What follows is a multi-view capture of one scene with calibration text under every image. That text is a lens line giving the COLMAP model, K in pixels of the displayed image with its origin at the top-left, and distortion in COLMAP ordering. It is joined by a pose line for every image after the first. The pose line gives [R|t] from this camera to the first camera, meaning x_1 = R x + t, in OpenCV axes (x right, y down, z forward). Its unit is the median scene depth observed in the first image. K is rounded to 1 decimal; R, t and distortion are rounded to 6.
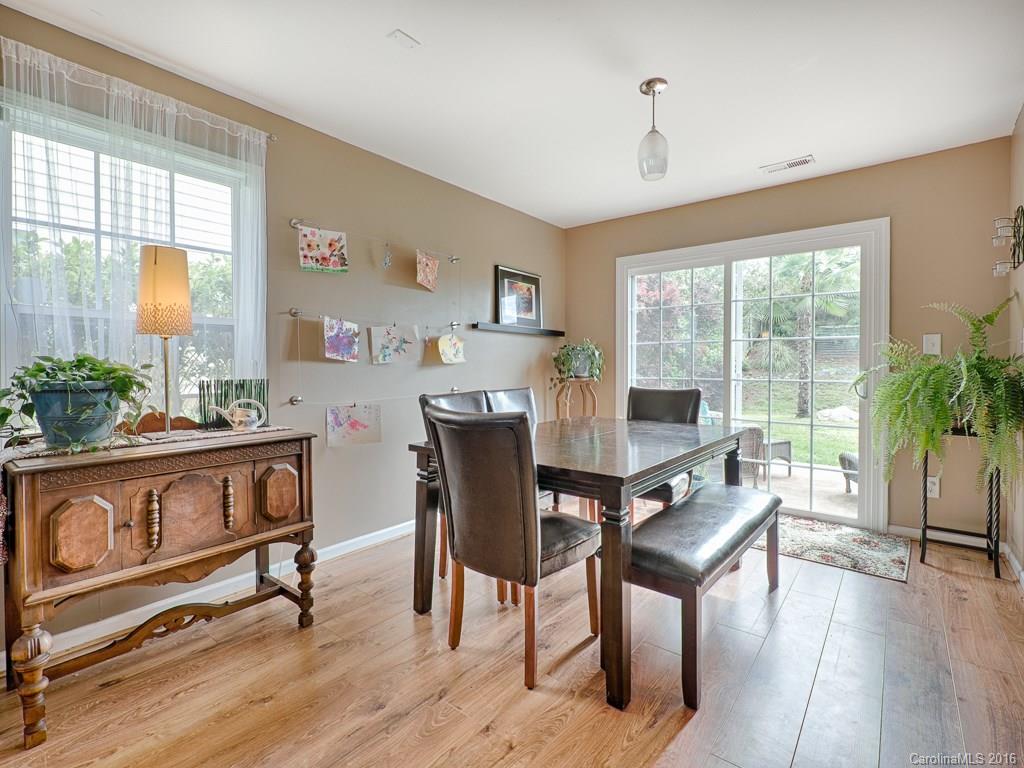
lens RADIAL K [[503.2, 0, 504.1], [0, 503.2, 364.3], [0, 0, 1]] dist [-0.011498, -0.001597]
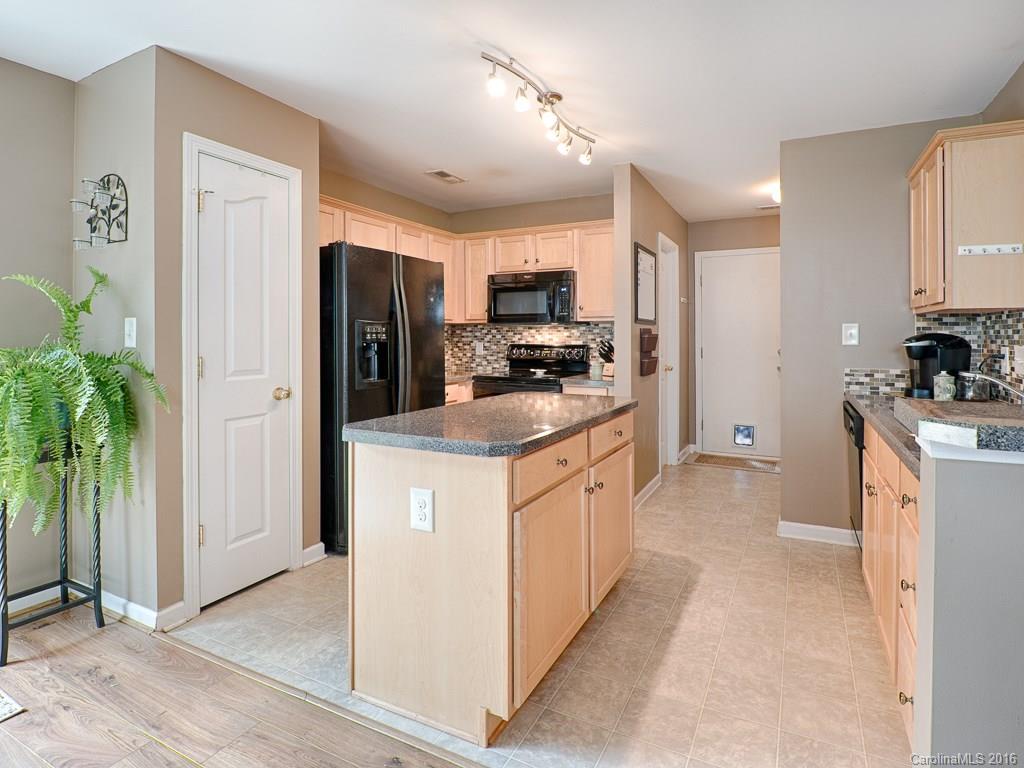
lens RADIAL K [[531.2, 0, 539.4], [0, 531.2, 335.9], [0, 0, 1]] dist [-0.008501, -0.000791]
pose [[-0.226280, 0.003620, 0.974056, -0.003528], [-0.012487, 0.999900, -0.006617, -0.046764], [-0.973982, -0.013660, -0.226212, 0.501665]]
